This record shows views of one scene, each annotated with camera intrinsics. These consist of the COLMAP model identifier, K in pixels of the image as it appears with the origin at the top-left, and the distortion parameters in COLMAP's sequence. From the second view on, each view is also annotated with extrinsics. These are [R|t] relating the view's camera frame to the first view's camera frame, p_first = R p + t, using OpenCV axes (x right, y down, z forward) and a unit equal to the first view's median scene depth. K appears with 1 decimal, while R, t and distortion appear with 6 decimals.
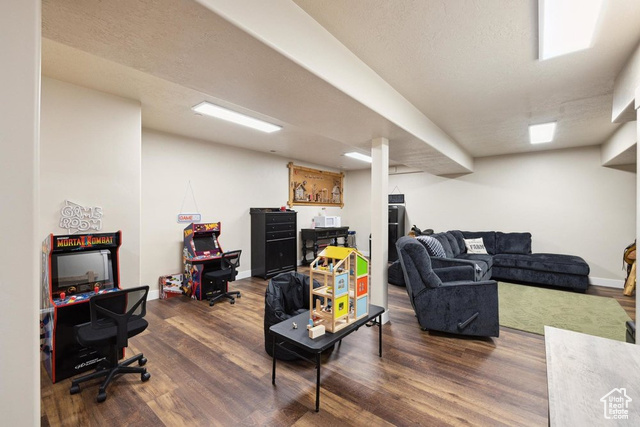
lens RADIAL K [[275.0, 0, 318.5], [0, 275.0, 212.6], [0, 0, 1]] dist [-0.001021, 0.000009]
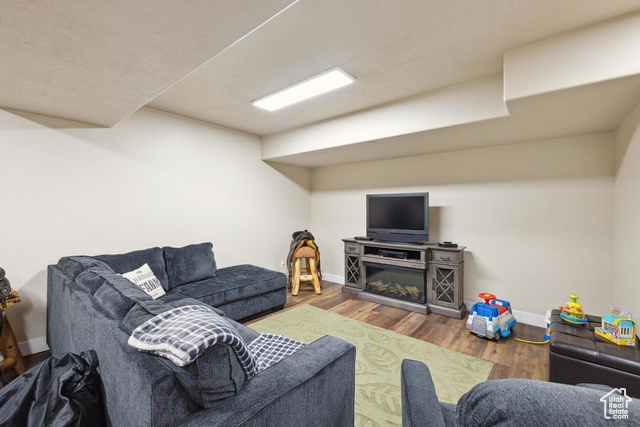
lens RADIAL K [[275.0, 0, 319.4], [0, 275.0, 210.9], [0, 0, 1]] dist [-0.001021, 0.000009]
pose [[0.021371, 0.002063, 0.999769, 0.118396], [-0.003768, 0.999991, -0.001983, -0.001015], [-0.999765, -0.003725, 0.021379, 0.738291]]
